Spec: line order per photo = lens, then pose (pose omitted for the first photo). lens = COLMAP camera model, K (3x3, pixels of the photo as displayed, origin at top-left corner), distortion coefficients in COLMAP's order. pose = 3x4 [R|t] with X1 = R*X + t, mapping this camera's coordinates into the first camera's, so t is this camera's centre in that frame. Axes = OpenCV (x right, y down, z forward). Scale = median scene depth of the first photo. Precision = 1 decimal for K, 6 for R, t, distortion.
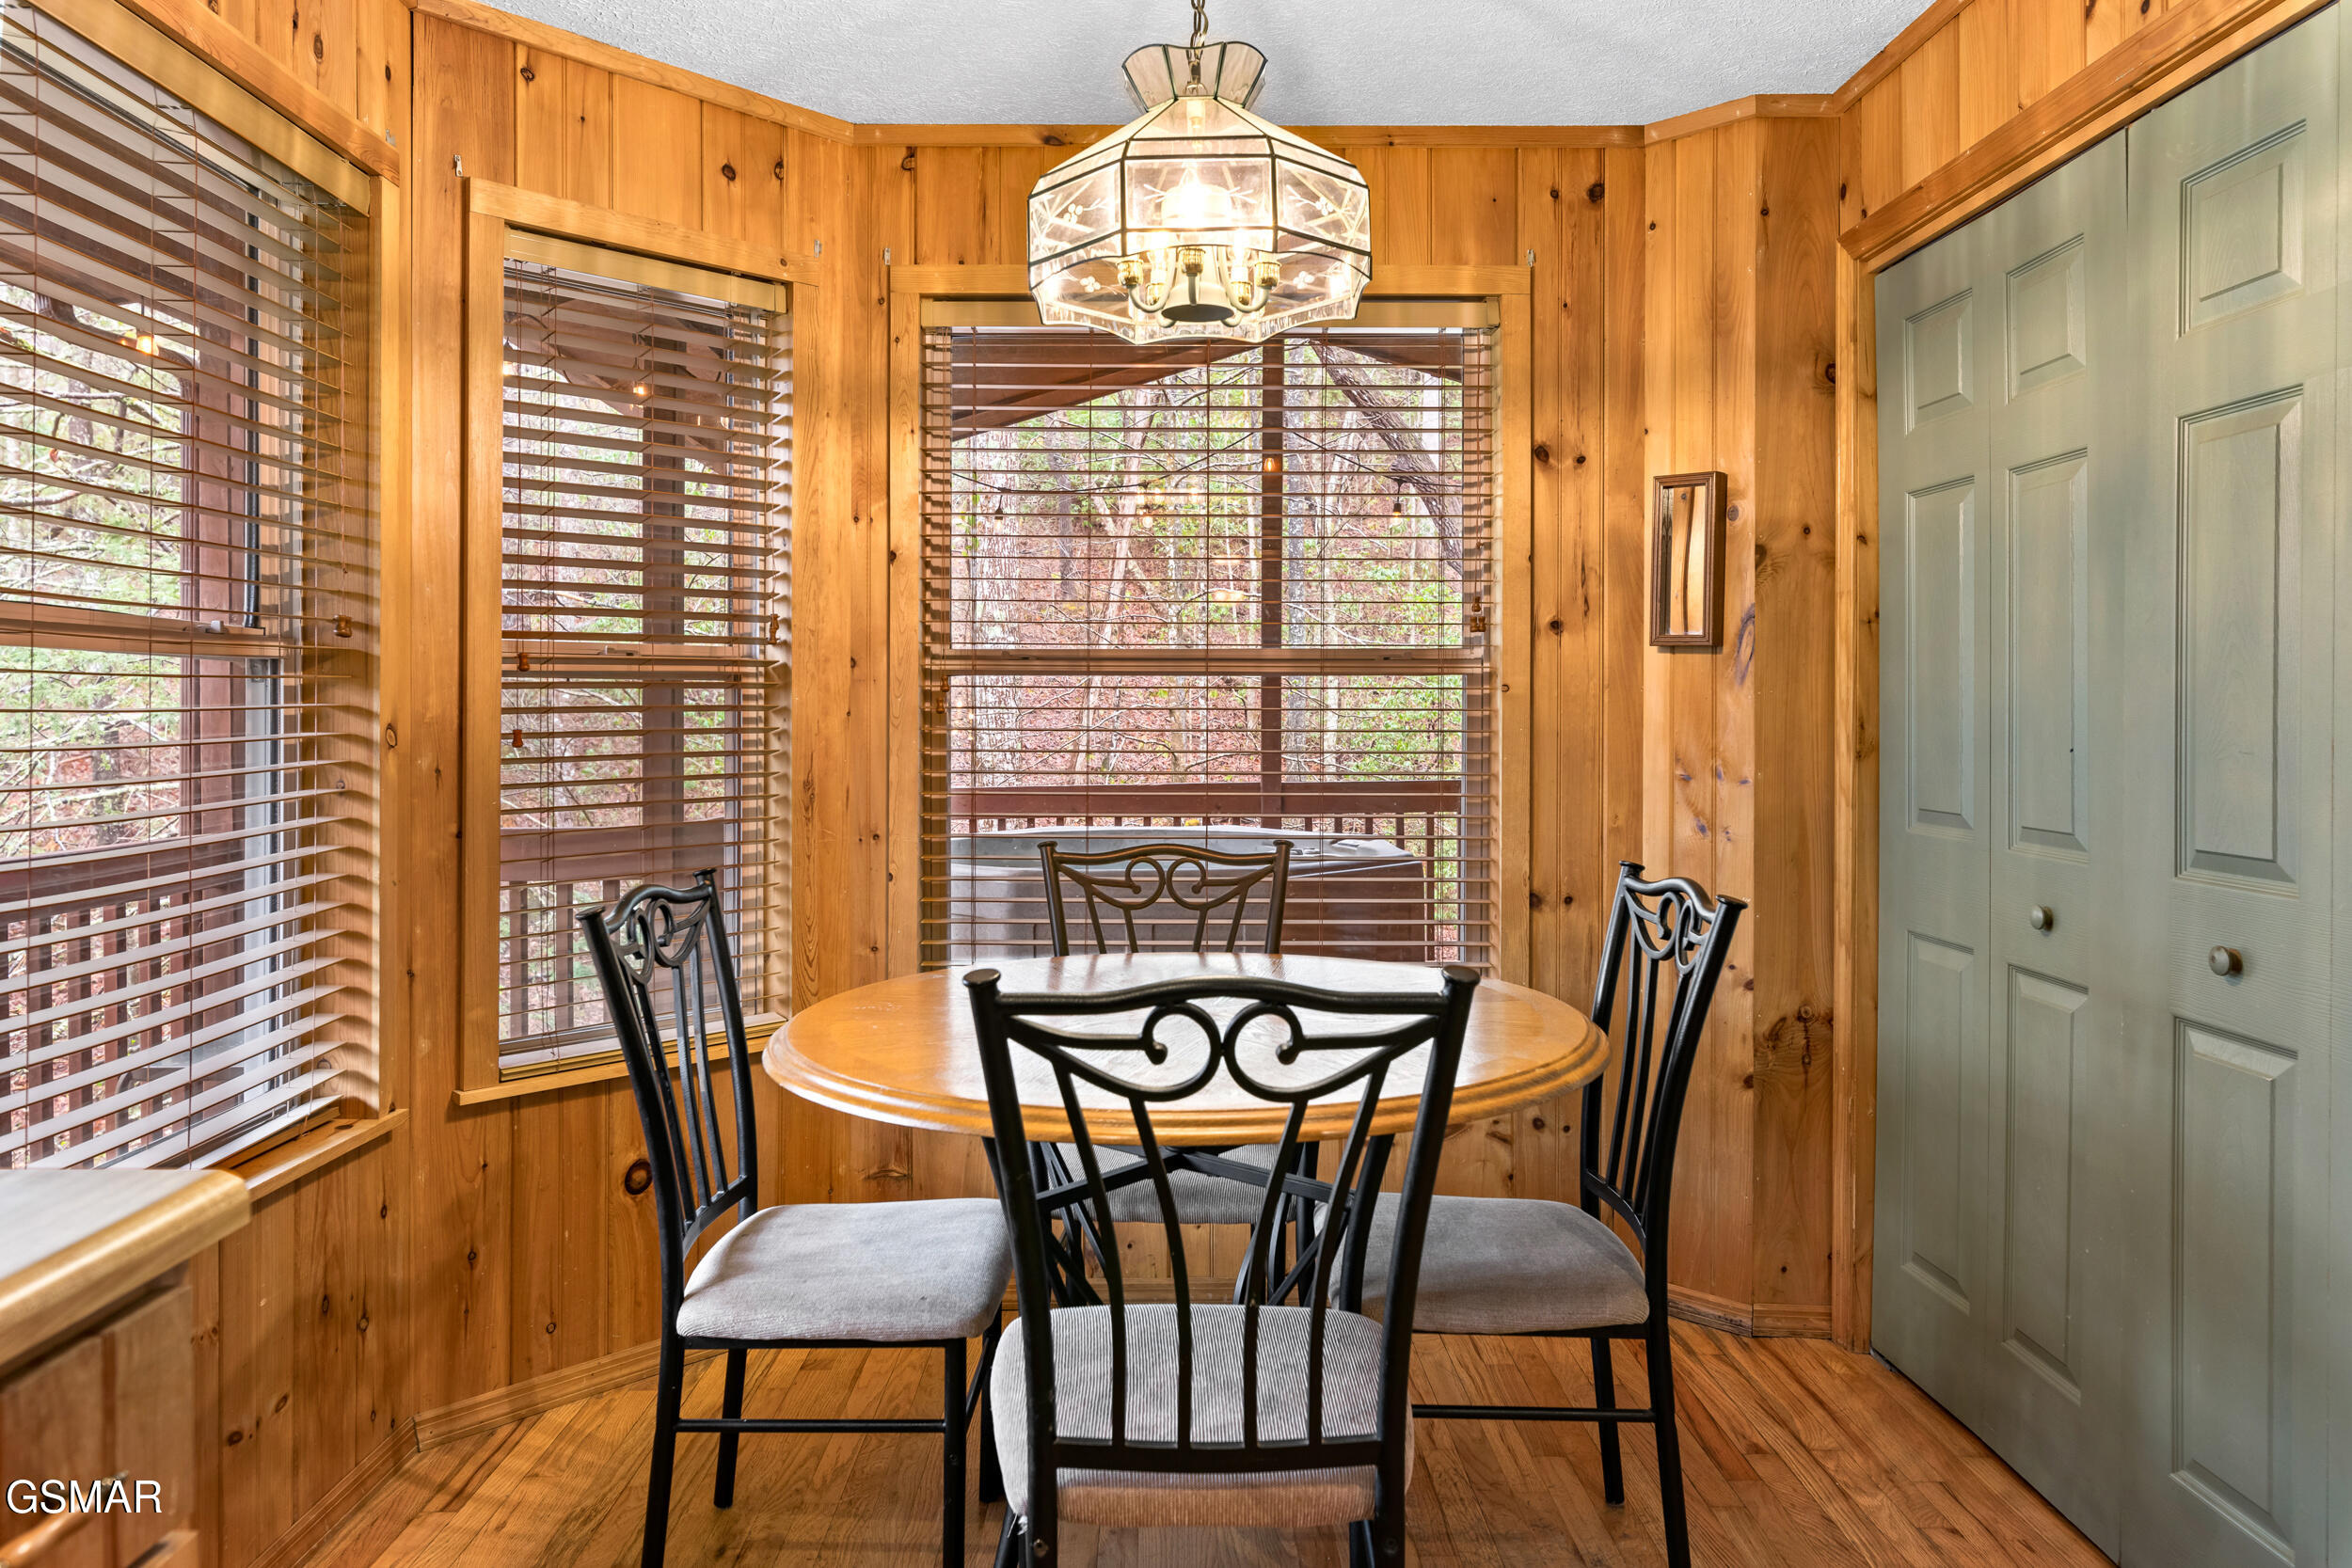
lens RADIAL K [[1642.7, 0, 1178.7], [0, 1642.7, 710.2], [0, 0, 1]] dist [0.063311, 0.000882]
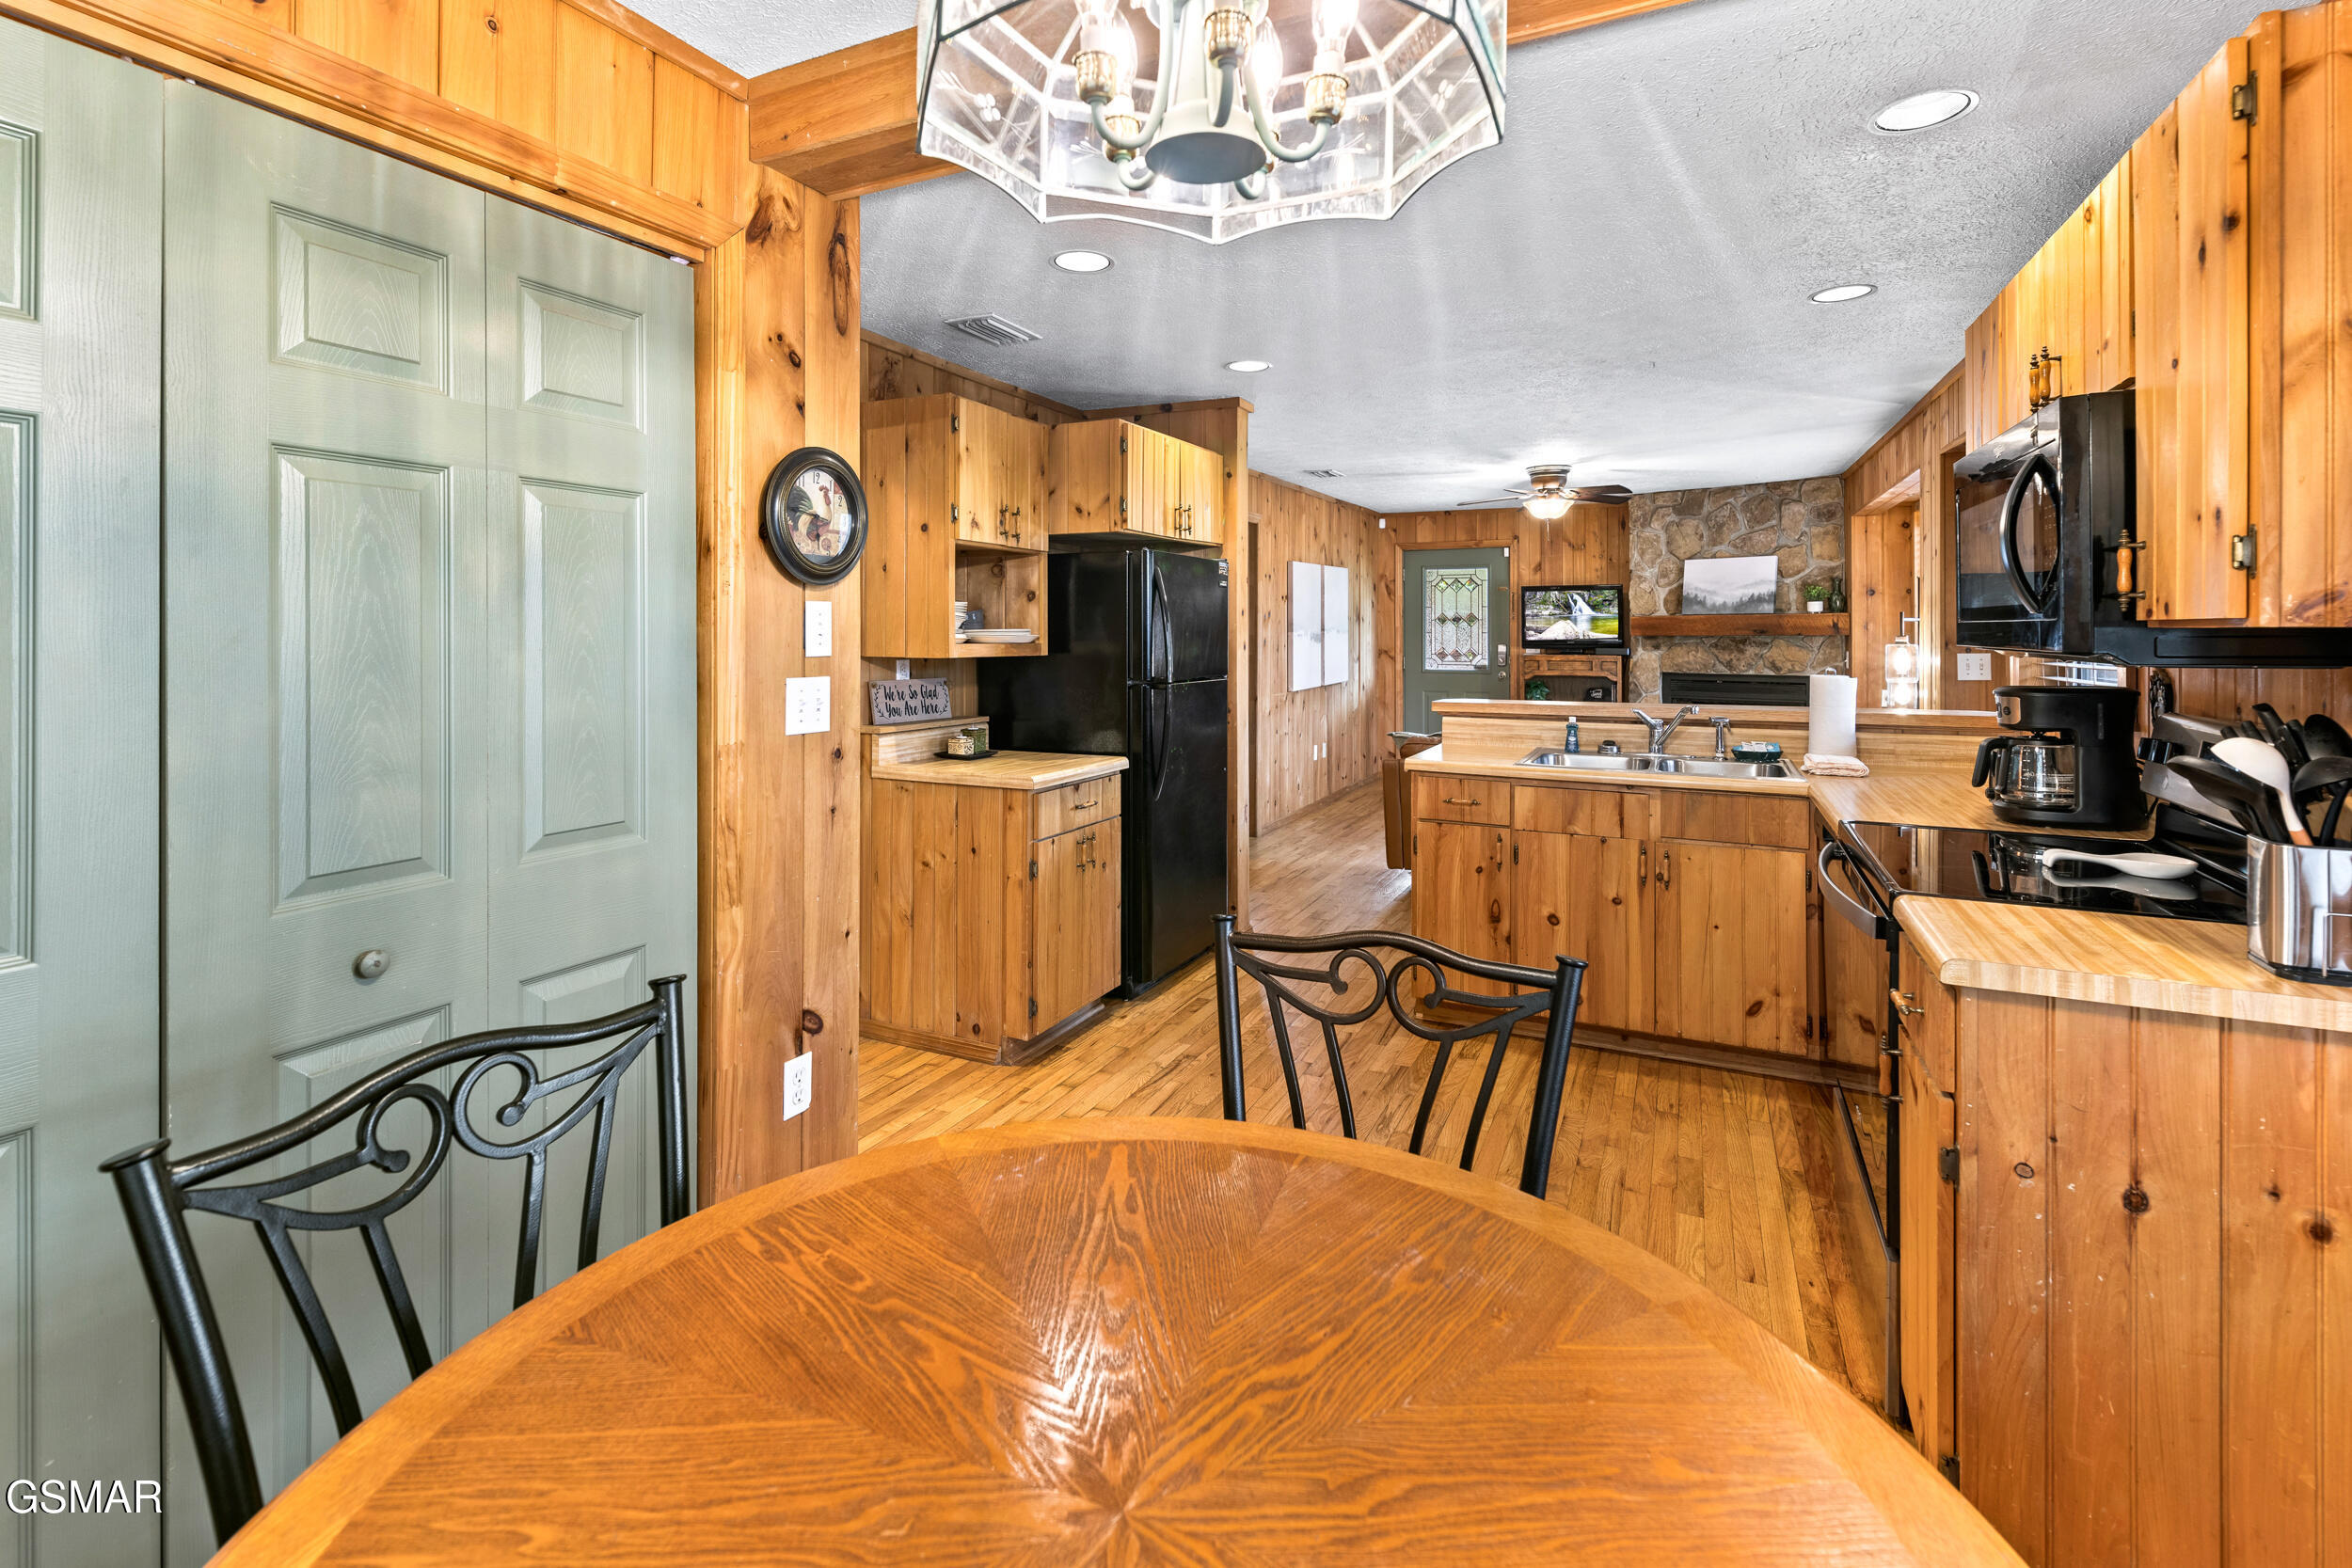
lens RADIAL K [[1058.0, 0, 1179.4], [0, 1058.0, 635.8], [0, 0, 1]] dist [0.000501, 0.000061]
pose [[-0.890711, -0.001700, 0.454567, -0.110511], [0.000568, 0.999988, 0.004852, -0.045384], [-0.454570, 0.004579, -0.890699, 0.930970]]
